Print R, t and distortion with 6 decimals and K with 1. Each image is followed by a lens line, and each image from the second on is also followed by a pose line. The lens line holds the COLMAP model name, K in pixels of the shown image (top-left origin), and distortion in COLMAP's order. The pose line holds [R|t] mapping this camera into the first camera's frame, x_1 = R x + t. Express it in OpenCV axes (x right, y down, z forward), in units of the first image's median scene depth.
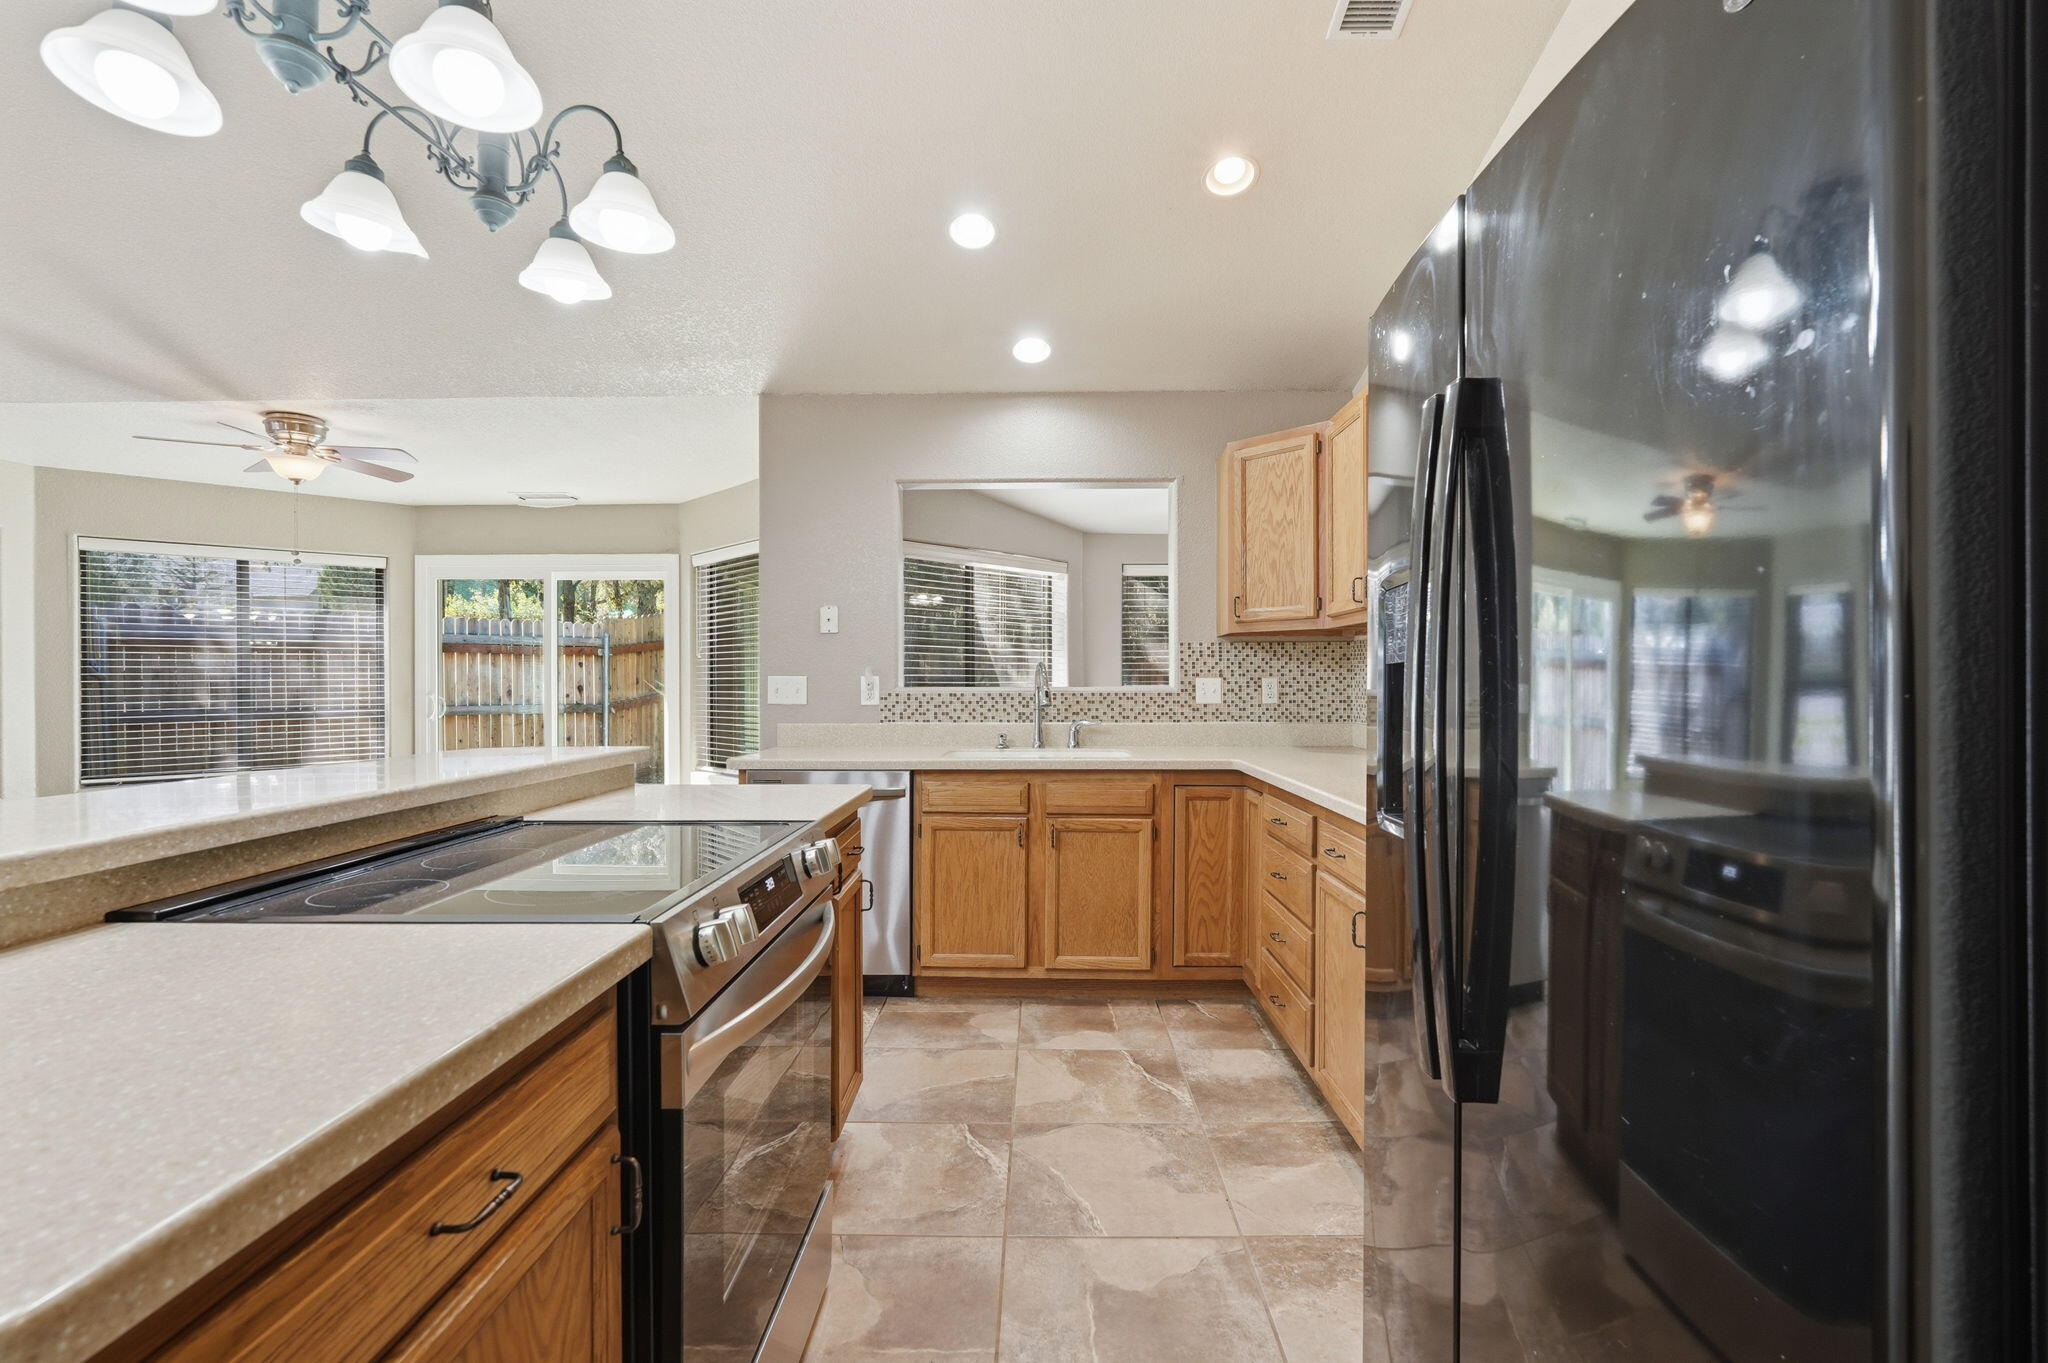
lens RADIAL K [[907.0, 0, 1024.0], [0, 907.0, 681.5], [0, 0, 1]] dist [-0.003541, -0.000073]
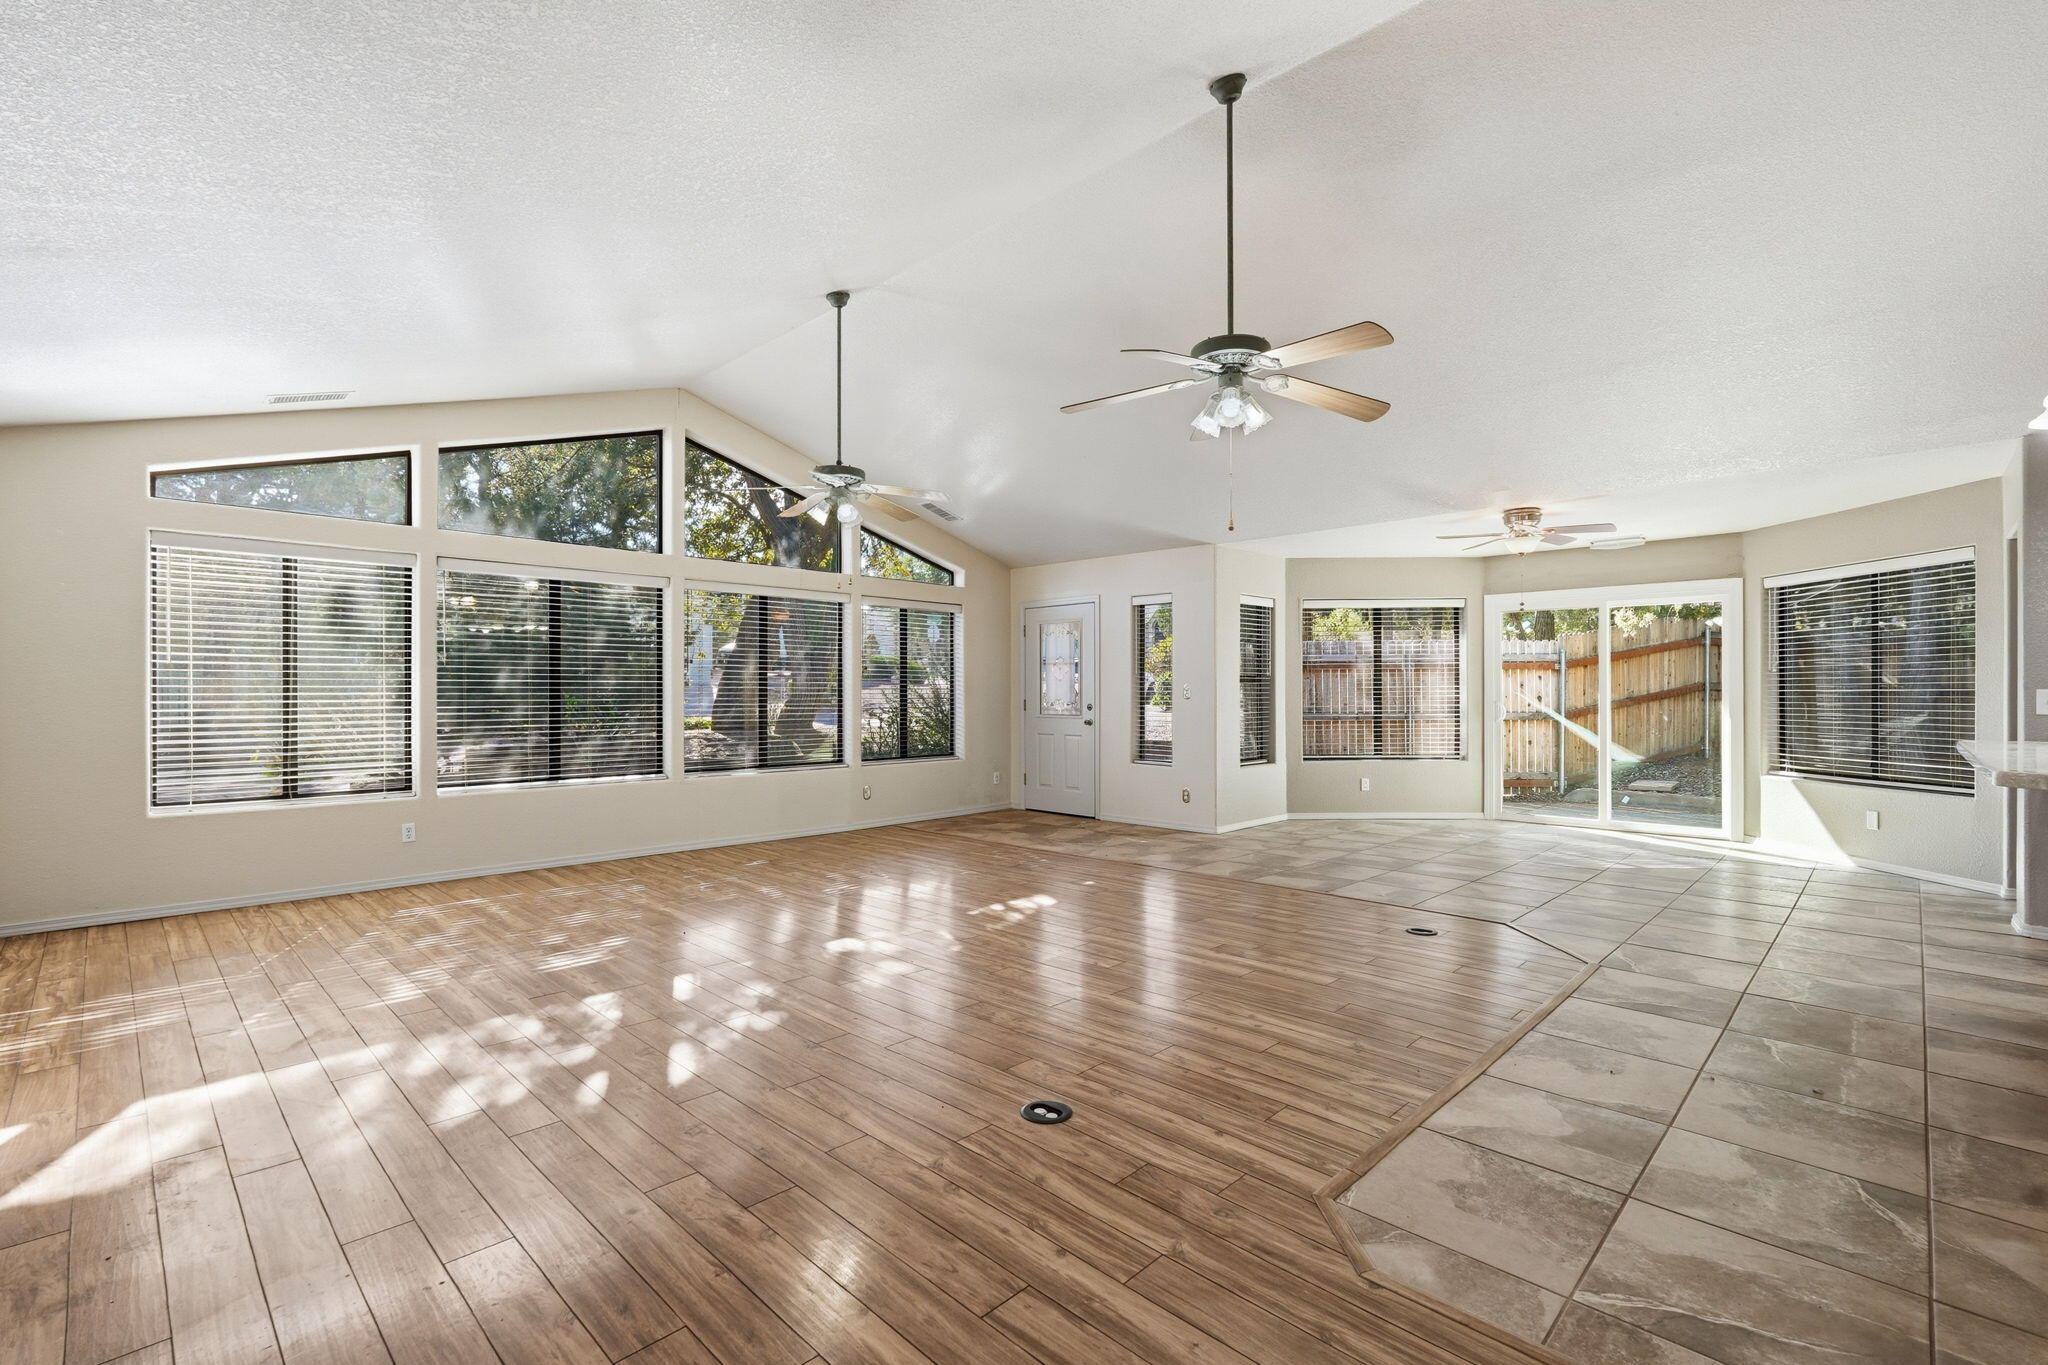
lens RADIAL K [[909.6, 0, 1032.7], [0, 909.6, 694.6], [0, 0, 1]] dist [-0.009819, 0.005926]
pose [[0.731854, 0.002542, -0.681457, -0.474638], [0.000134, 0.999992, 0.003874, -0.004503], [0.681462, -0.002927, 0.731848, -0.718513]]
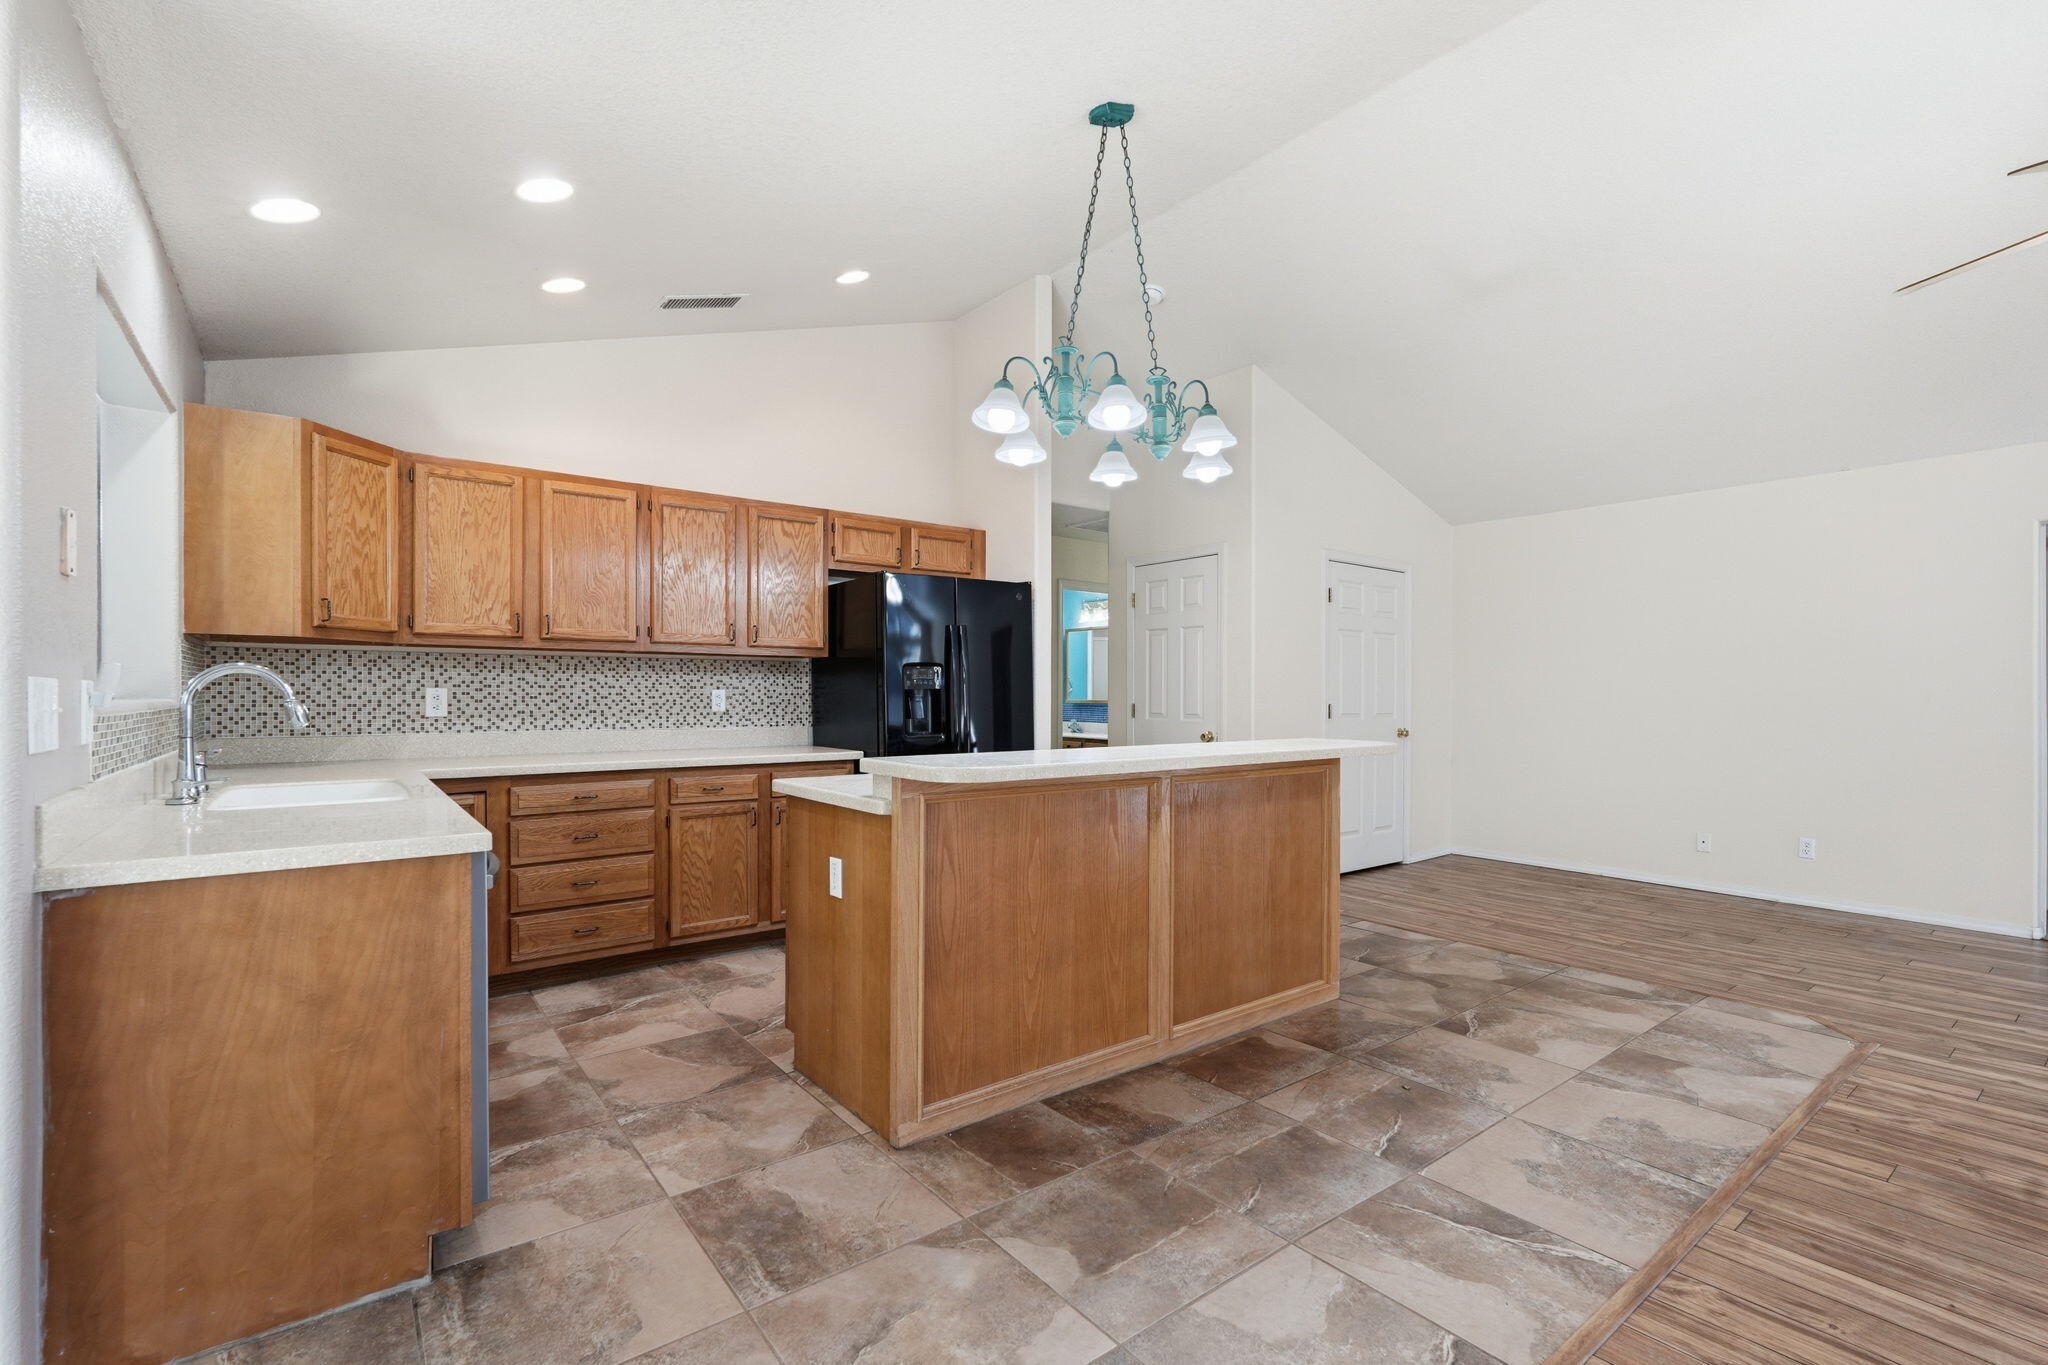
lens RADIAL K [[909.6, 0, 1032.7], [0, 909.6, 694.6], [0, 0, 1]] dist [-0.009819, 0.005926]
pose [[-0.630640, -0.003374, 0.776068, -0.907728], [-0.004635, 0.999989, 0.000581, -0.002138], [-0.776062, -0.003230, -0.630649, 1.022460]]
